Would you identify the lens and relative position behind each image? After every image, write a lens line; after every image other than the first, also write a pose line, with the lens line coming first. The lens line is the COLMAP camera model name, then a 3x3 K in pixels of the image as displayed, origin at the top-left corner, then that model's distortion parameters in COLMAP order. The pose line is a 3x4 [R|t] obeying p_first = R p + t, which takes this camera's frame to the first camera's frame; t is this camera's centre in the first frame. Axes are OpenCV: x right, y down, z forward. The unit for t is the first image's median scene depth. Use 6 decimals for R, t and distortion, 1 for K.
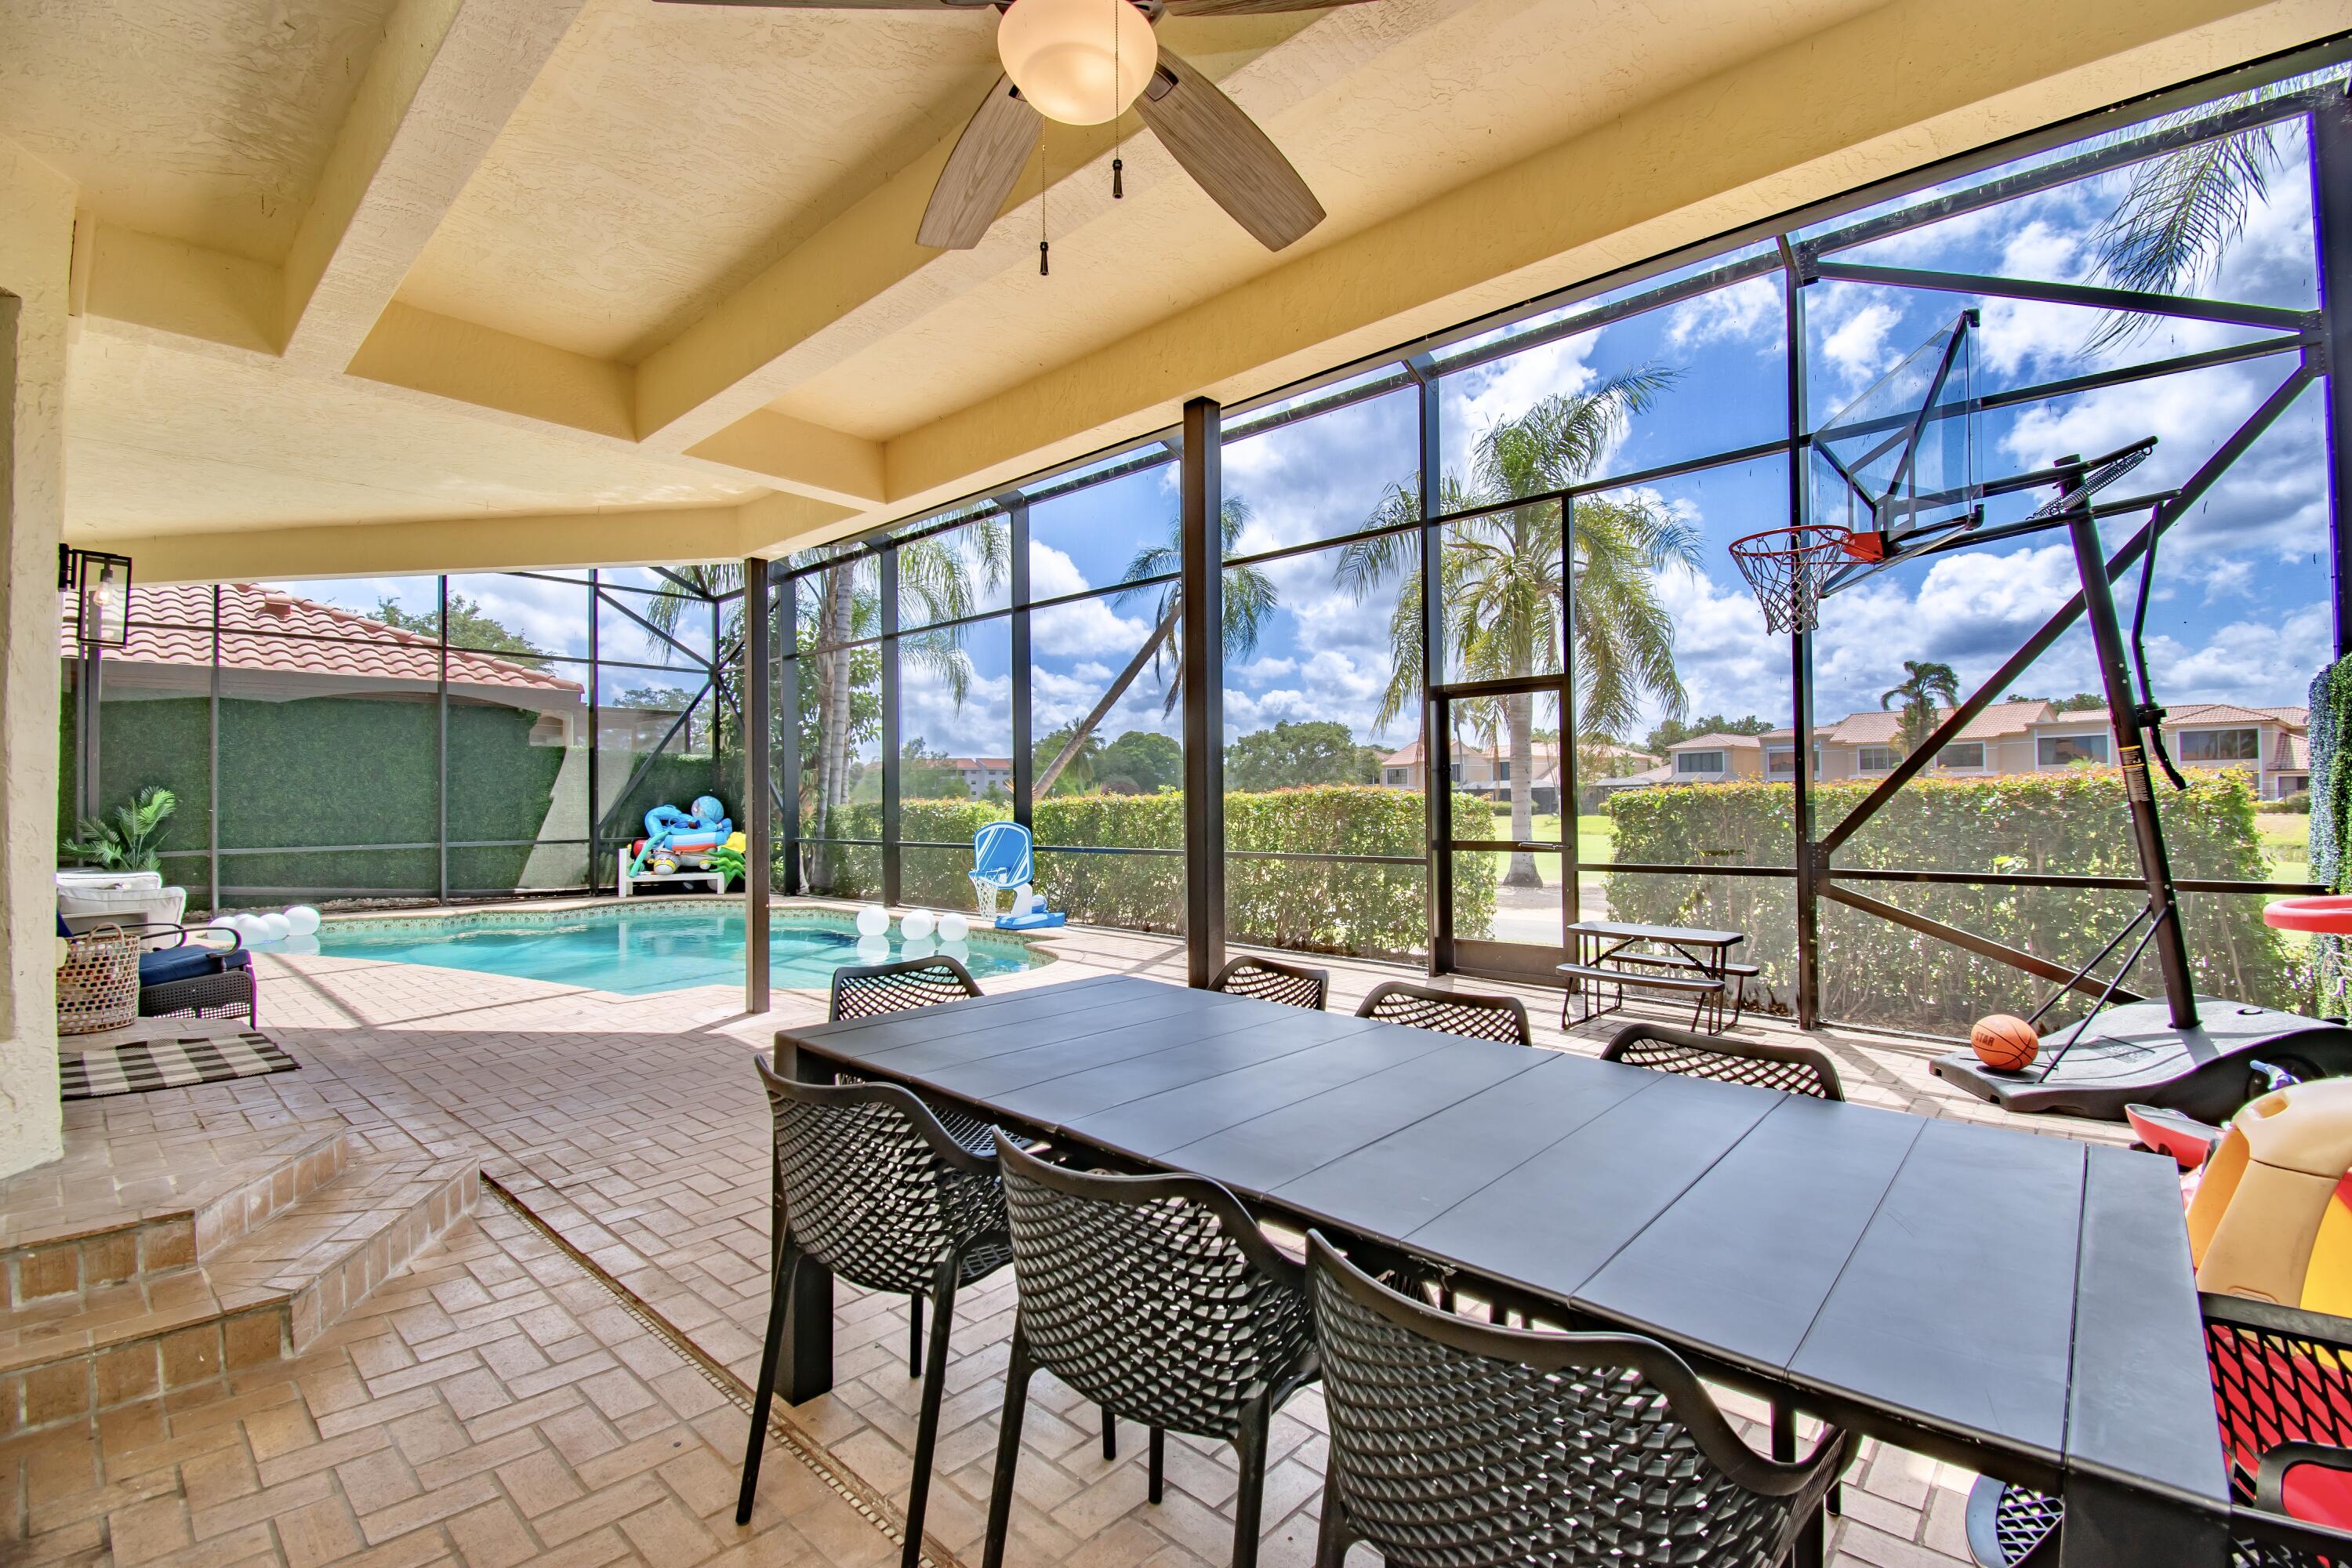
lens RADIAL K [[1055.0, 0, 1176.0], [0, 1055.0, 784.0], [0, 0, 1]] dist [0.011139, -0.021189]
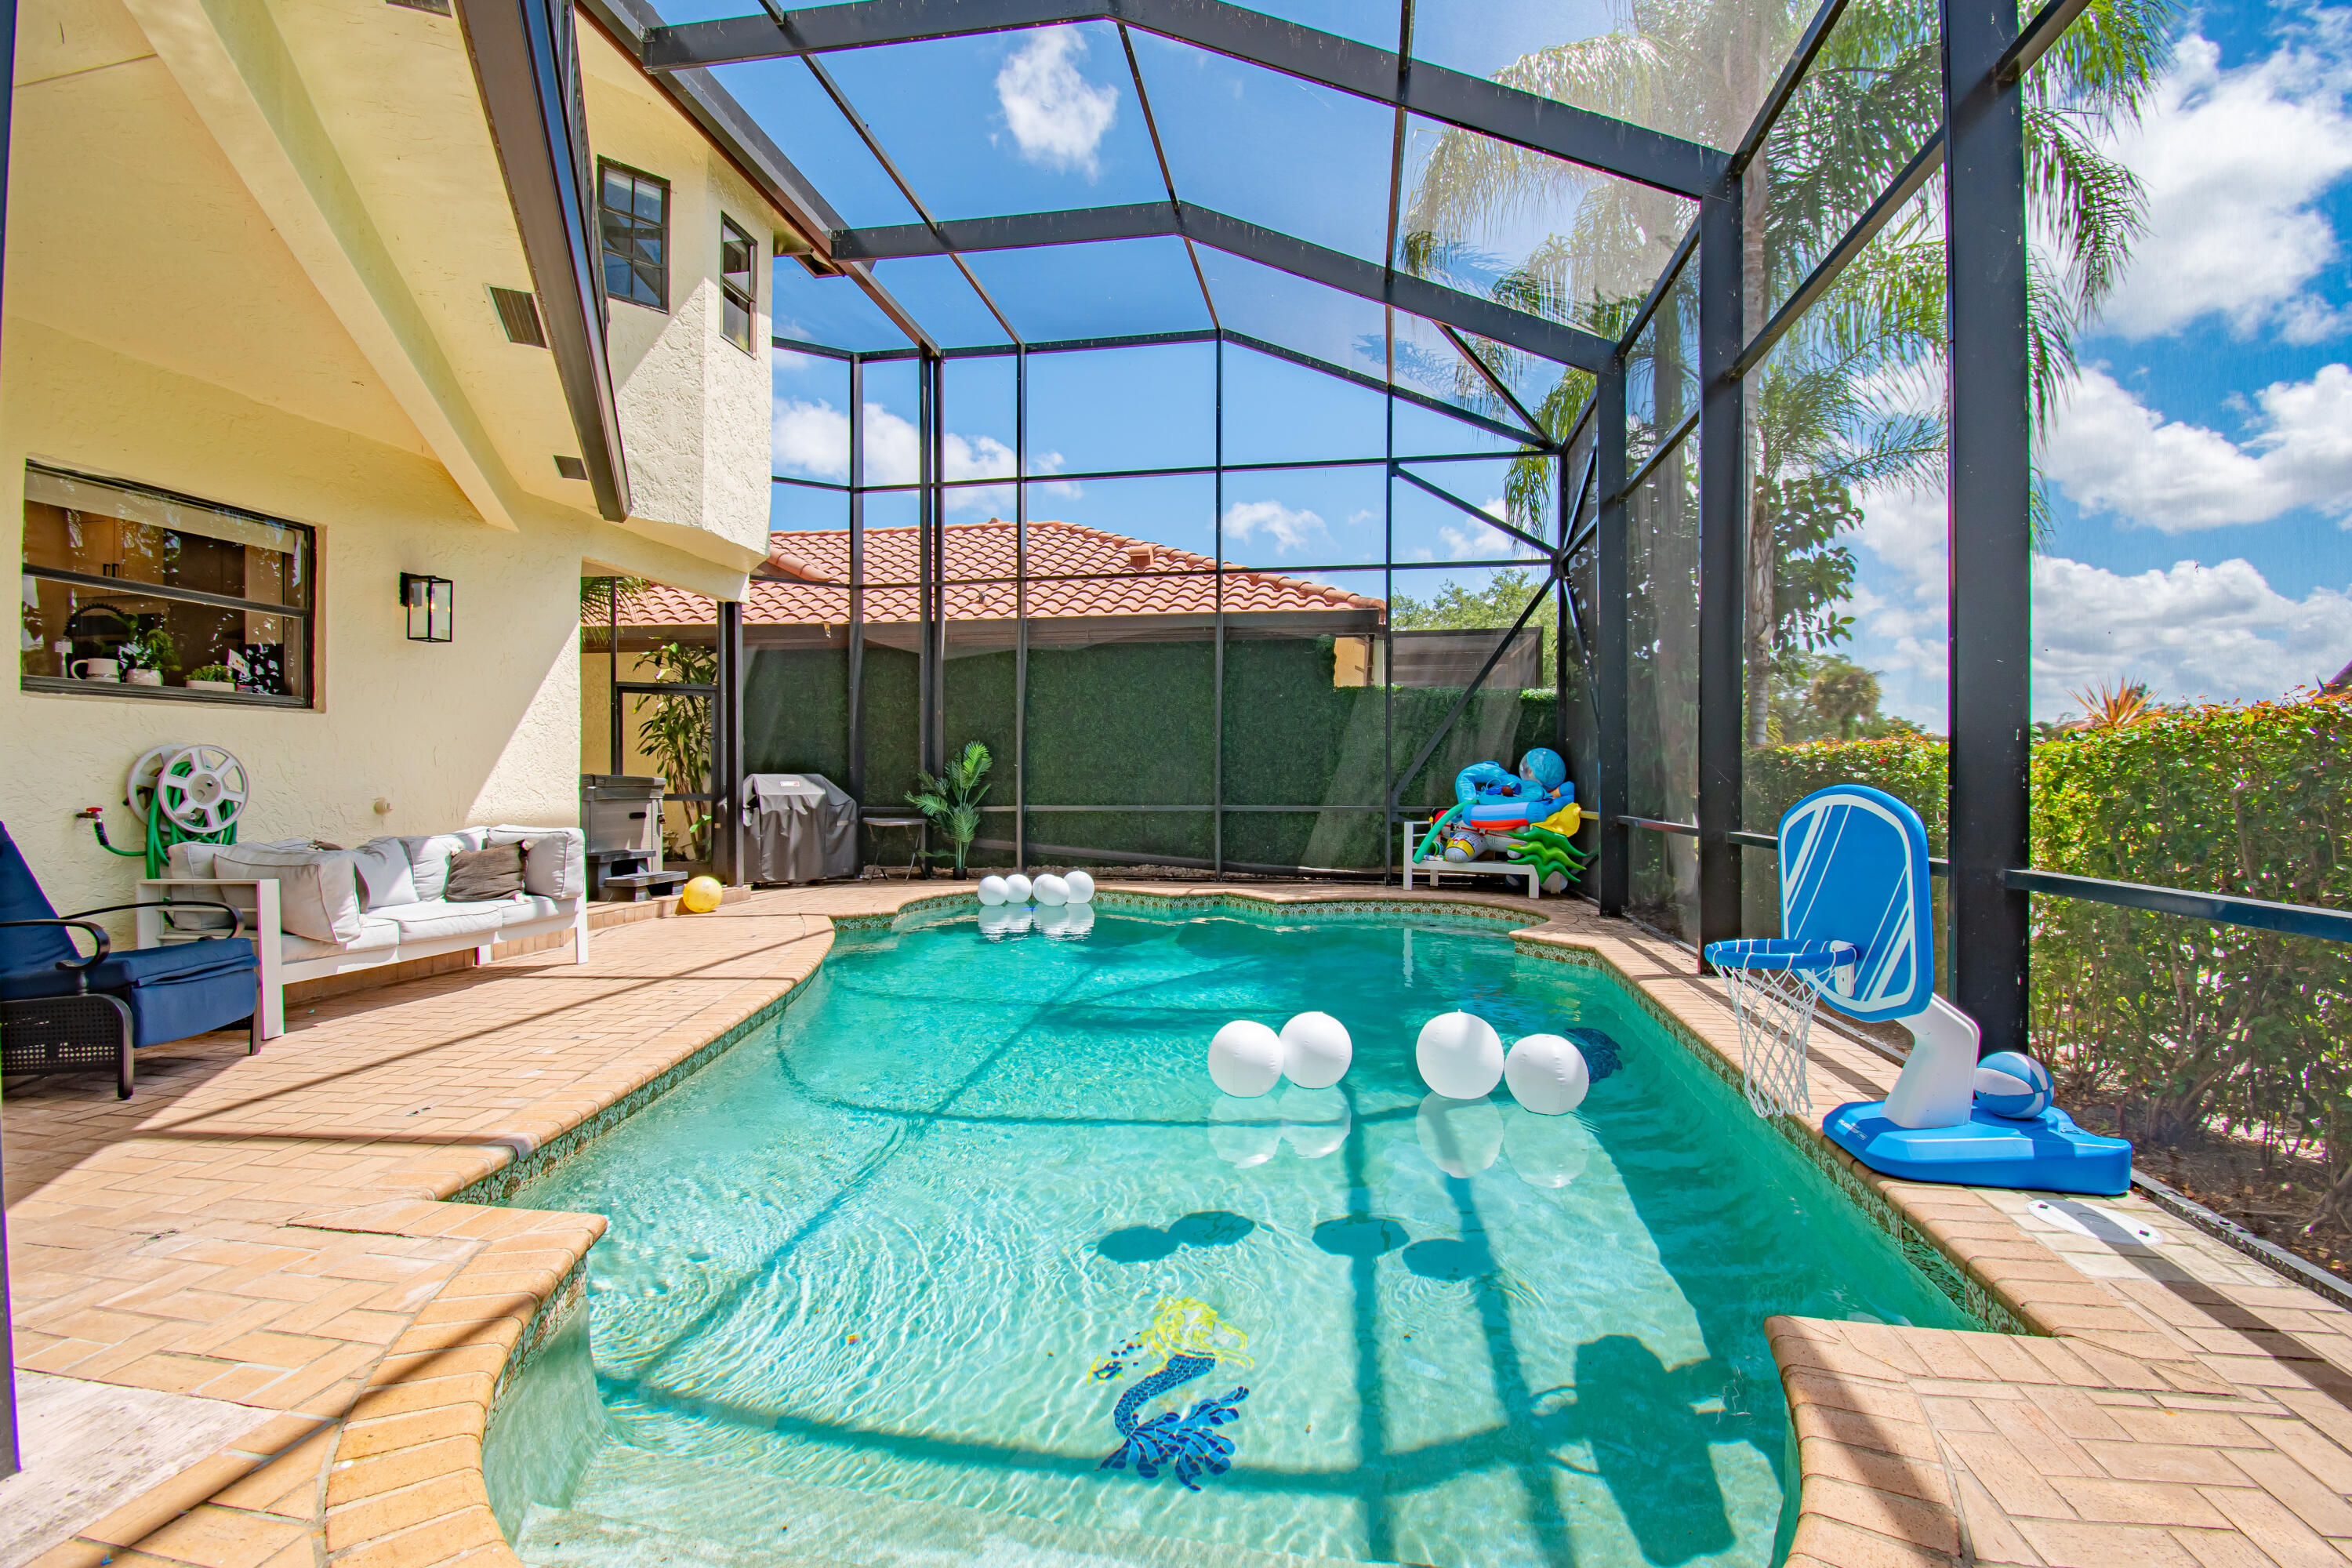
lens RADIAL K [[1055.0, 0, 1176.0], [0, 1055.0, 784.0], [0, 0, 1]] dist [0.011139, -0.021189]
pose [[0.548976, 0.012957, -0.835738, -0.016113], [0.010105, 0.999704, 0.022137, 0.019824], [0.835777, -0.020598, 0.548682, 0.511709]]
